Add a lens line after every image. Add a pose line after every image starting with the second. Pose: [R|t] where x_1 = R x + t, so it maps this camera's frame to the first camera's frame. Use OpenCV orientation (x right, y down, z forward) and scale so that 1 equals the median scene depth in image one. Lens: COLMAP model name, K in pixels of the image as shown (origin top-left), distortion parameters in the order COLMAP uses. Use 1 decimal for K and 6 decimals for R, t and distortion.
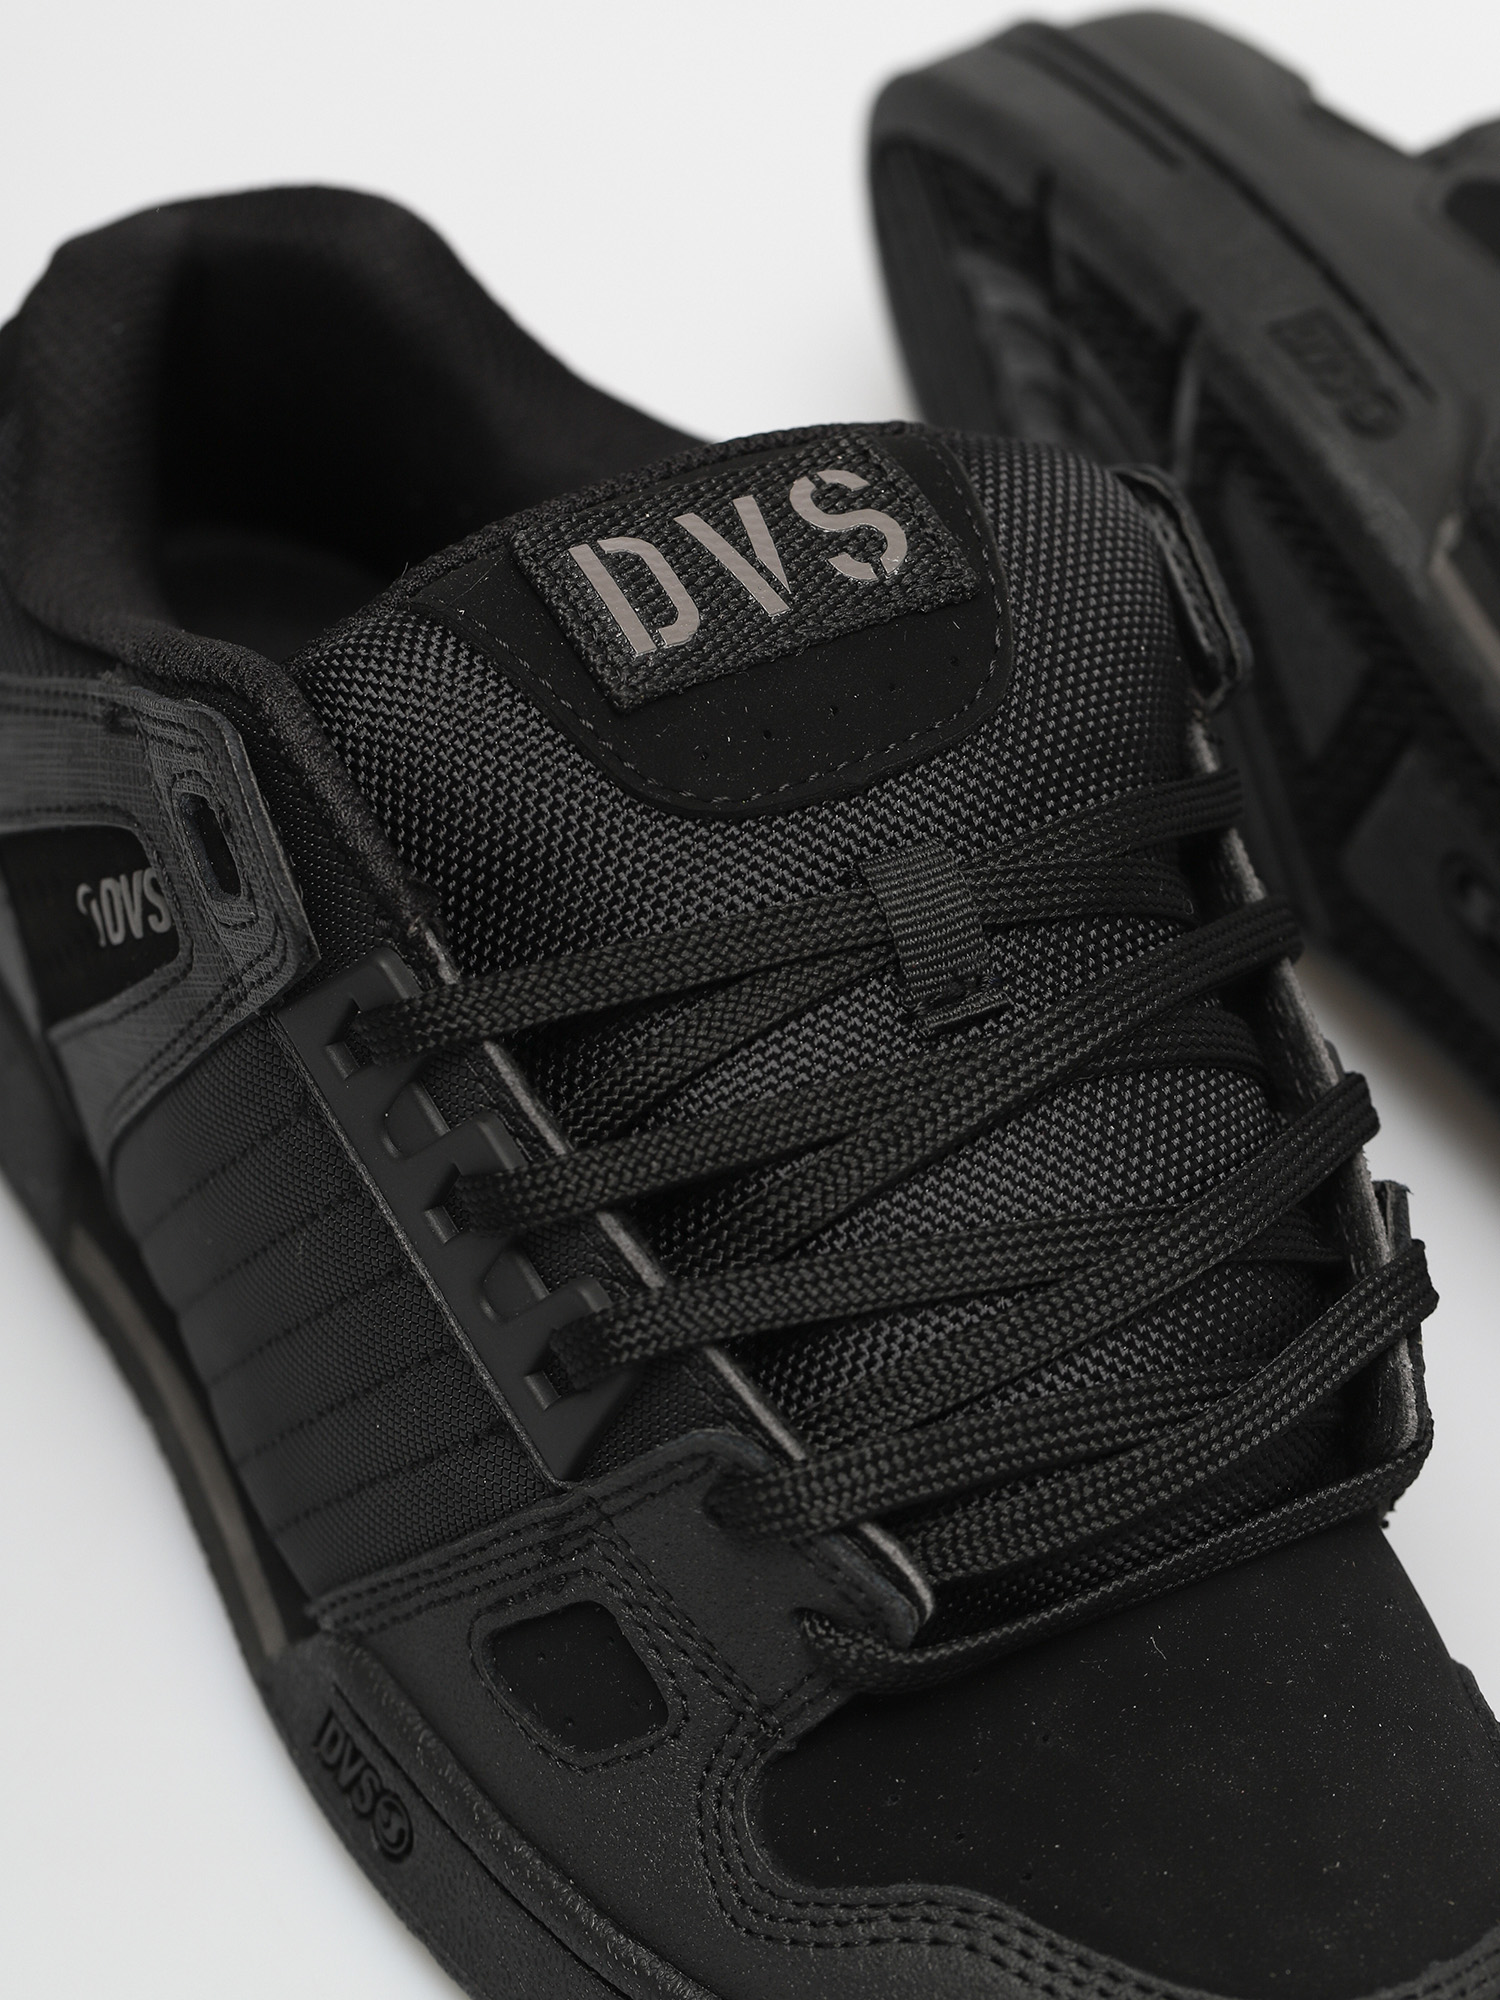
lens RADIAL K [[5654.5, 0, 750.0], [0, 5654.5, 1000.0], [0, 0, 1]] dist [-0.039388, 10.698493]
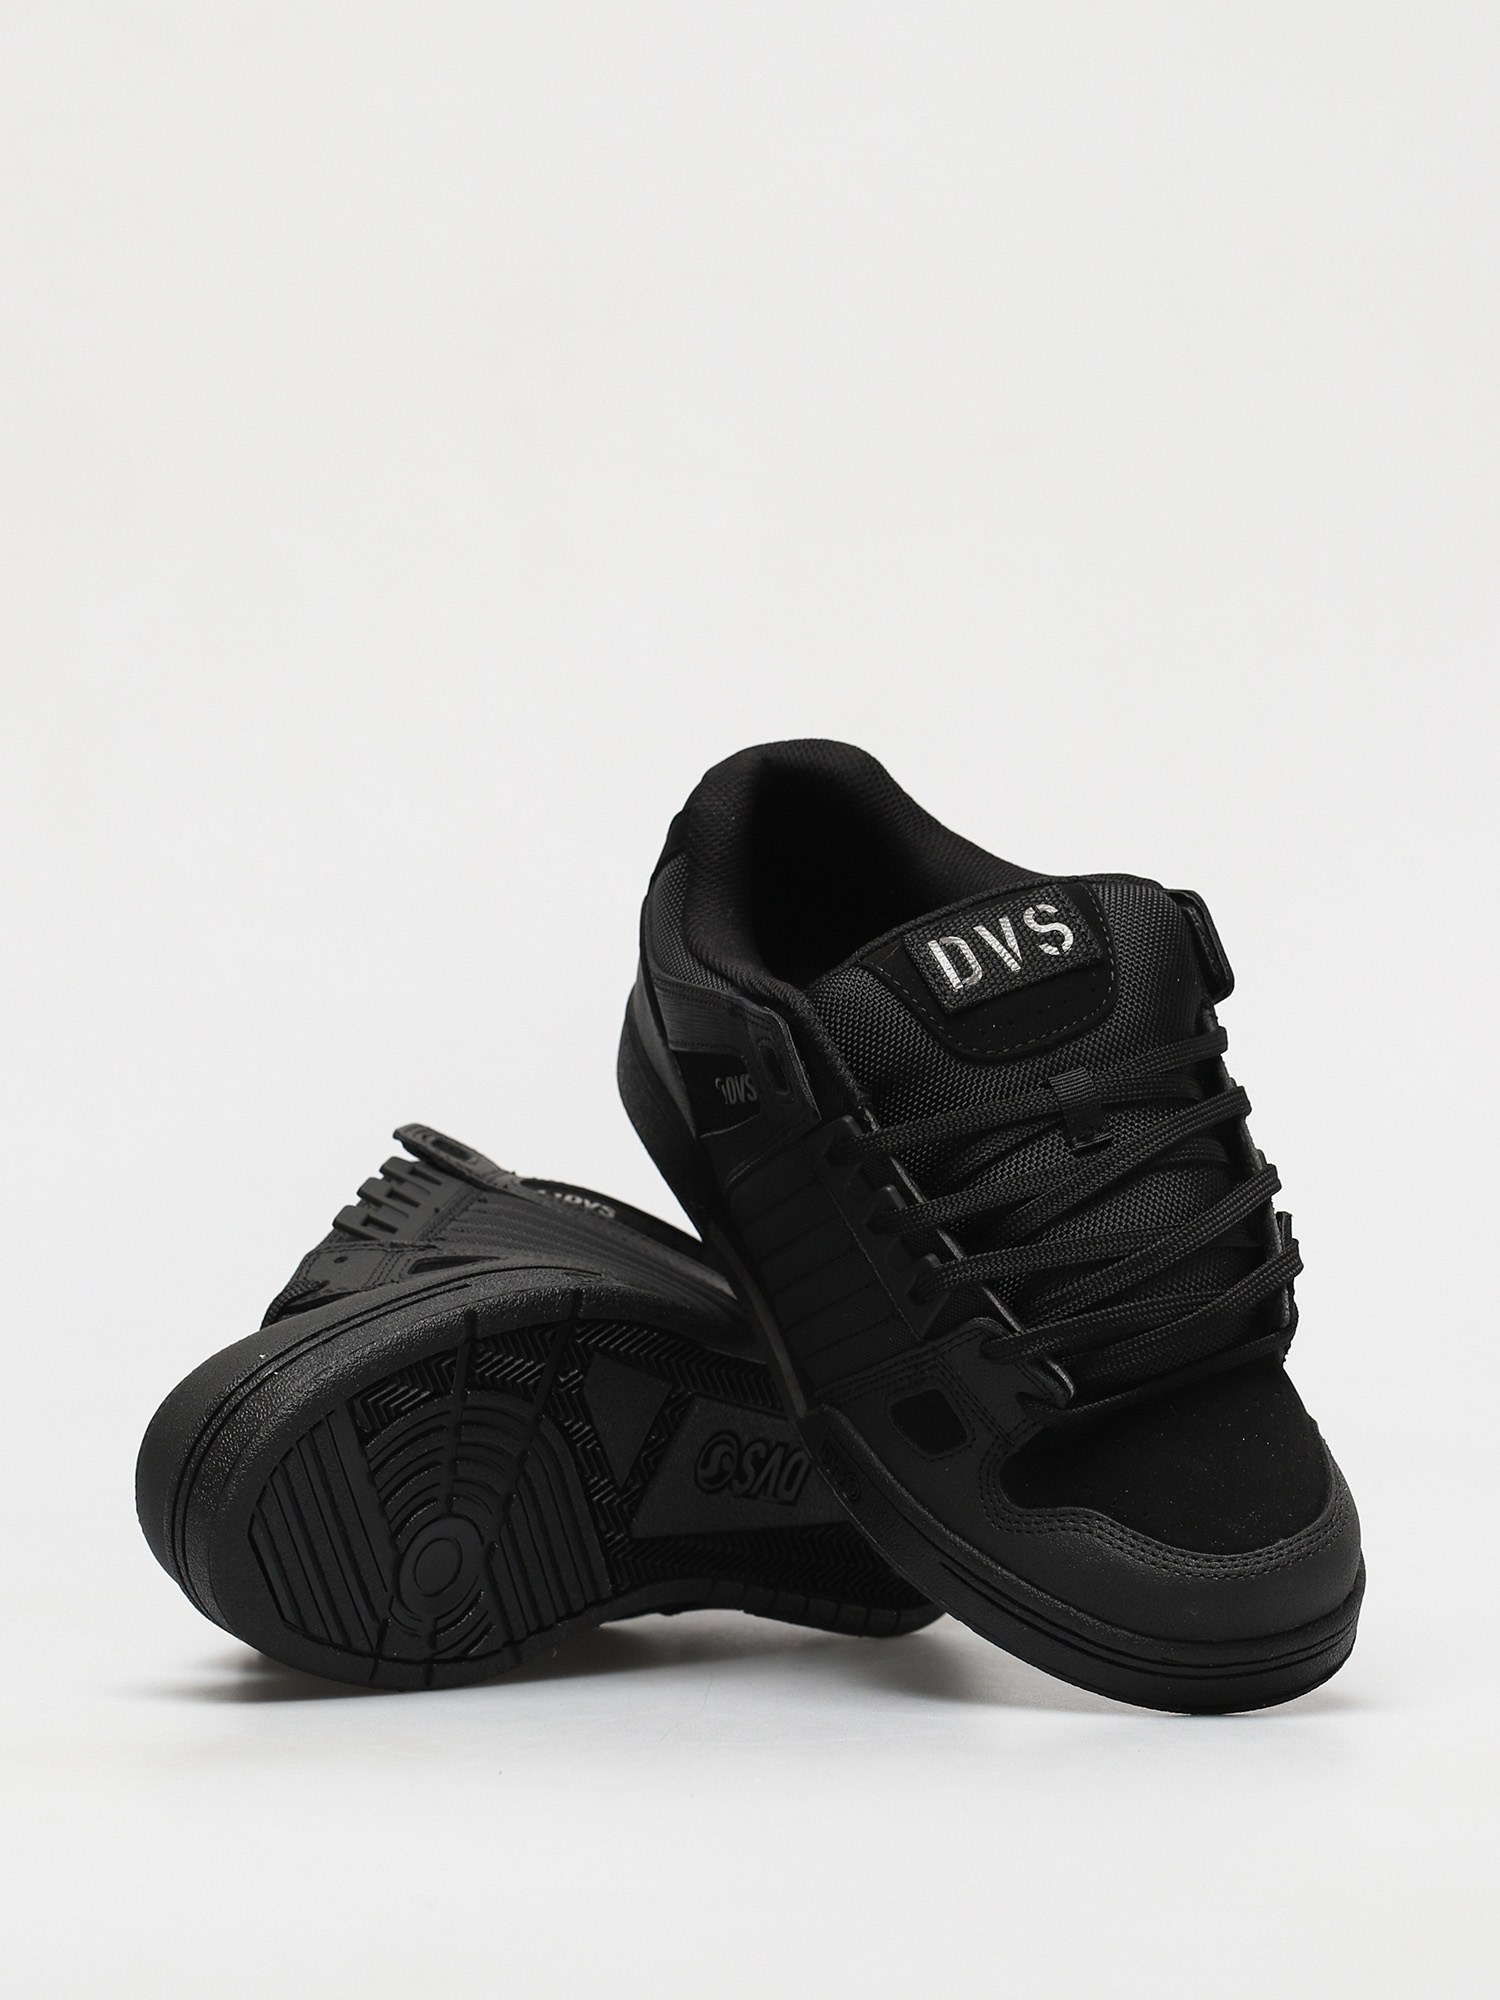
lens RADIAL K [[5654.5, 0, 750.0], [0, 5654.5, 1000.0], [0, 0, 1]] dist [-0.039388, 10.698493]
pose [[0.996179, 0.005778, -0.087141, 0.099098], [-0.004560, 0.999889, 0.014160, -0.088704], [0.087214, -0.013708, 0.996095, -1.342824]]
